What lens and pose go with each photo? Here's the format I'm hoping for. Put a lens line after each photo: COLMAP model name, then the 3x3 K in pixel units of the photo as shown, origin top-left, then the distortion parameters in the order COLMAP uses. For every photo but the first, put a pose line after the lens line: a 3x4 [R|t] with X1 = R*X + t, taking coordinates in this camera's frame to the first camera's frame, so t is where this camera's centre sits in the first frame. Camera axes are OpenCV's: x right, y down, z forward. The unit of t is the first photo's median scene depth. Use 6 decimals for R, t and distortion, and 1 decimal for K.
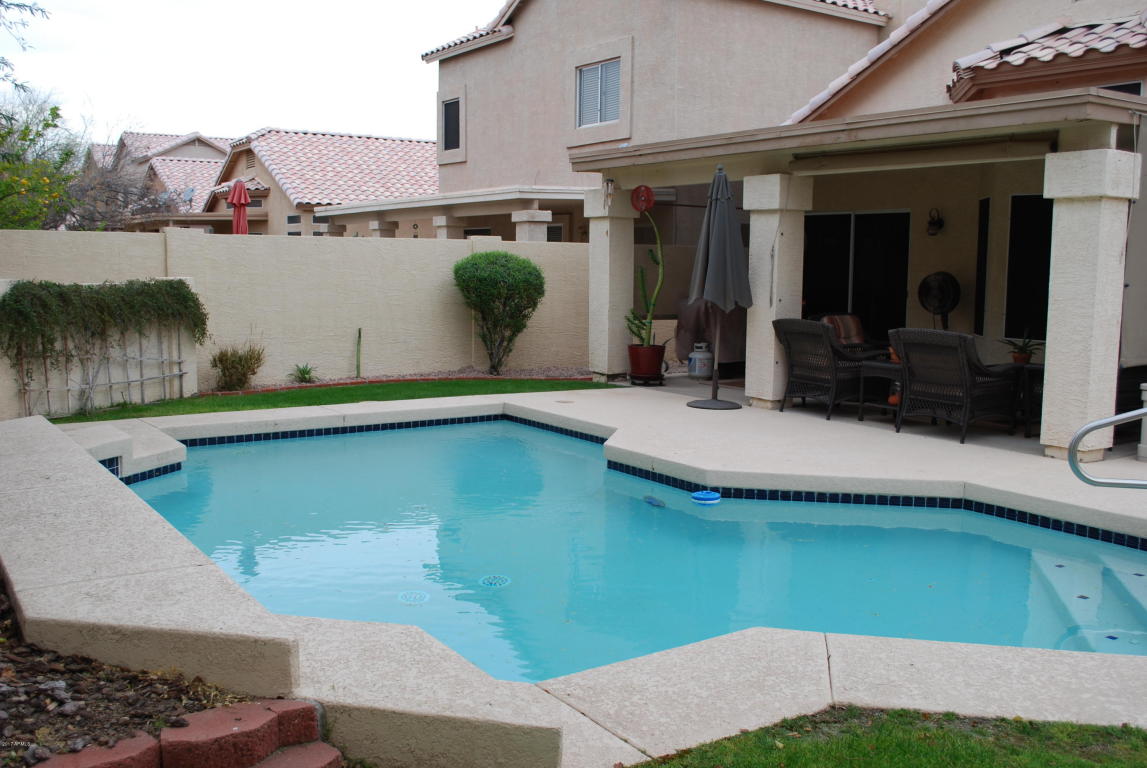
lens RADIAL K [[1058.0, 0, 573.8], [0, 1058.0, 383.0], [0, 0, 1]] dist [-0.063539, 0.000000]
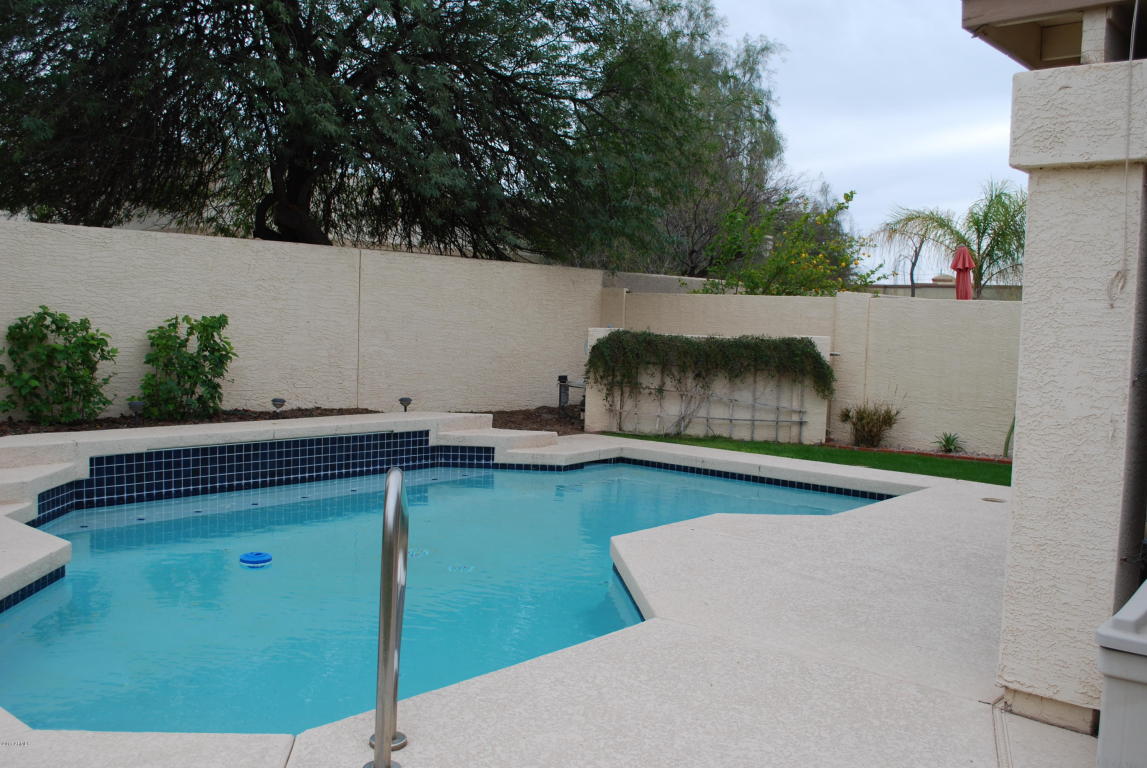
lens RADIAL K [[1058.0, 0, 569.3], [0, 1058.0, 384.3], [0, 0, 1]] dist [-0.063539, 0.000000]
pose [[0.254389, 0.060034, -0.965237, 0.675344], [-0.137287, 0.990206, 0.025405, -0.044931], [0.957308, 0.126052, 0.260140, 0.491294]]
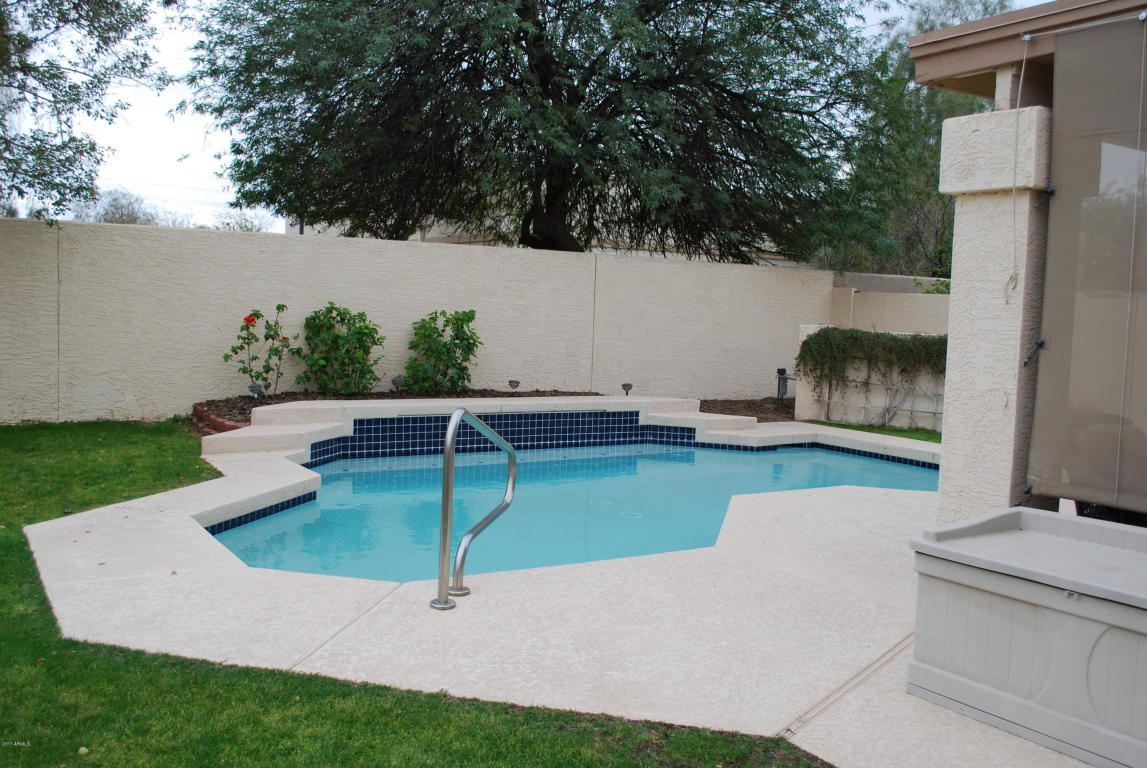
lens RADIAL K [[1058.0, 0, 572.1], [0, 1058.0, 387.6], [0, 0, 1]] dist [-0.063539, 0.000000]
pose [[-0.039697, 0.066665, -0.996985, 0.830532], [-0.148258, 0.986335, 0.071856, -0.055735], [0.988152, 0.150664, -0.029271, 0.586279]]
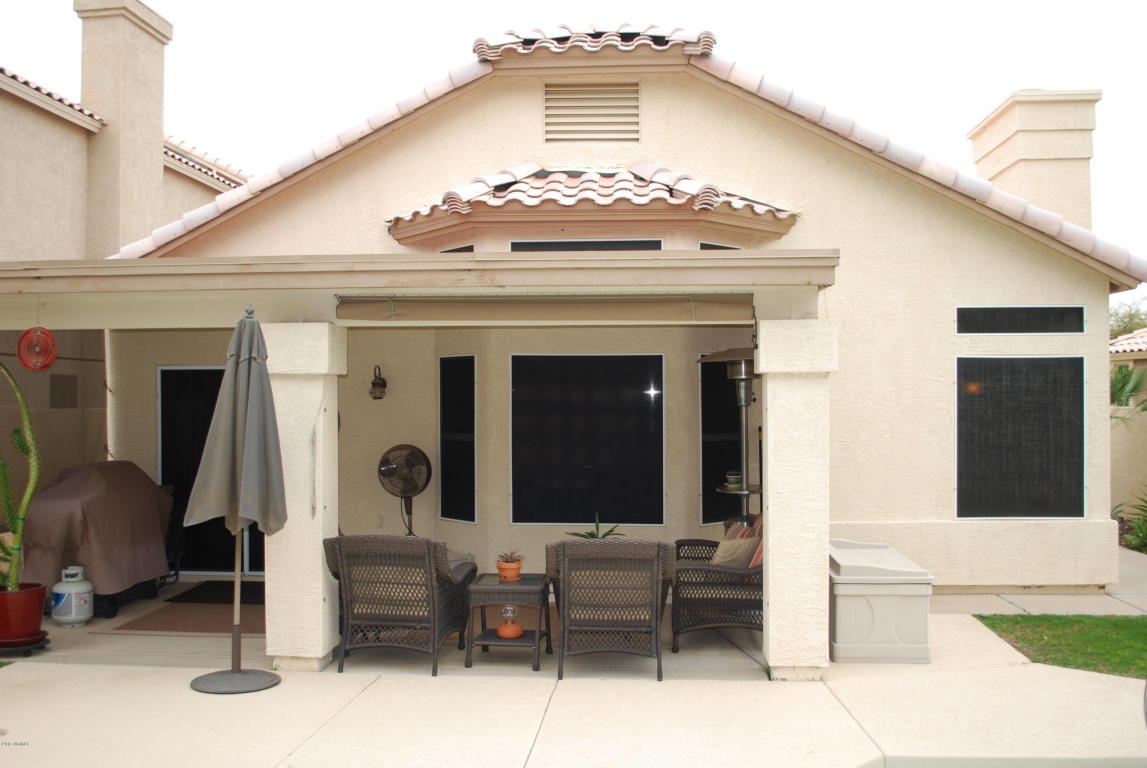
lens RADIAL K [[1058.0, 0, 576.9], [0, 1058.0, 384.4], [0, 0, 1]] dist [-0.063539, 0.000000]
pose [[0.624713, -0.002570, 0.780850, -0.230187], [0.097782, 0.992381, -0.074963, -0.089712], [-0.774708, 0.123184, 0.620205, 0.444456]]
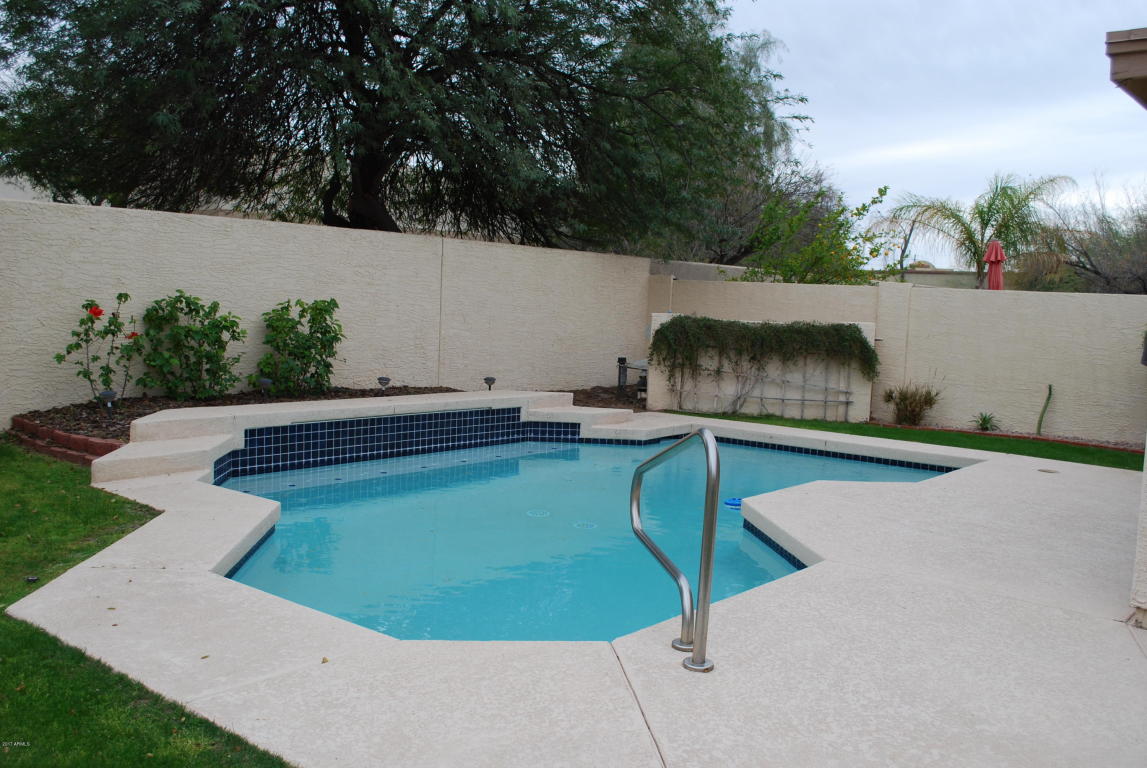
lens RADIAL K [[1058.0, 0, 570.6], [0, 1058.0, 385.6], [0, 0, 1]] dist [-0.063539, 0.000000]
pose [[0.280229, 0.078795, -0.956694, 0.727147], [-0.143820, 0.988823, 0.039315, -0.030224], [0.949098, 0.126574, 0.288430, 0.364759]]
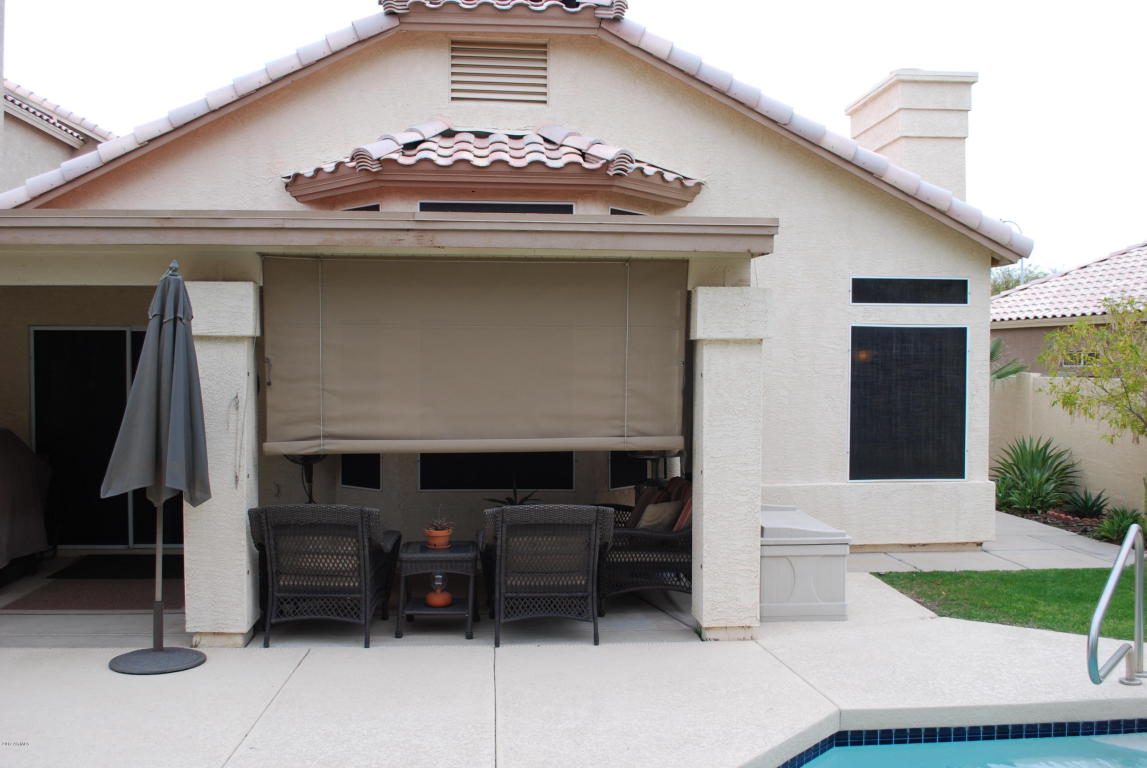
lens RADIAL K [[1058.0, 0, 576.2], [0, 1058.0, 383.0], [0, 0, 1]] dist [-0.063539, 0.000000]
pose [[0.496934, -0.025396, 0.867417, -0.260436], [0.100241, 0.994560, -0.028309, -0.096116], [-0.861980, 0.101018, 0.496776, 0.499713]]
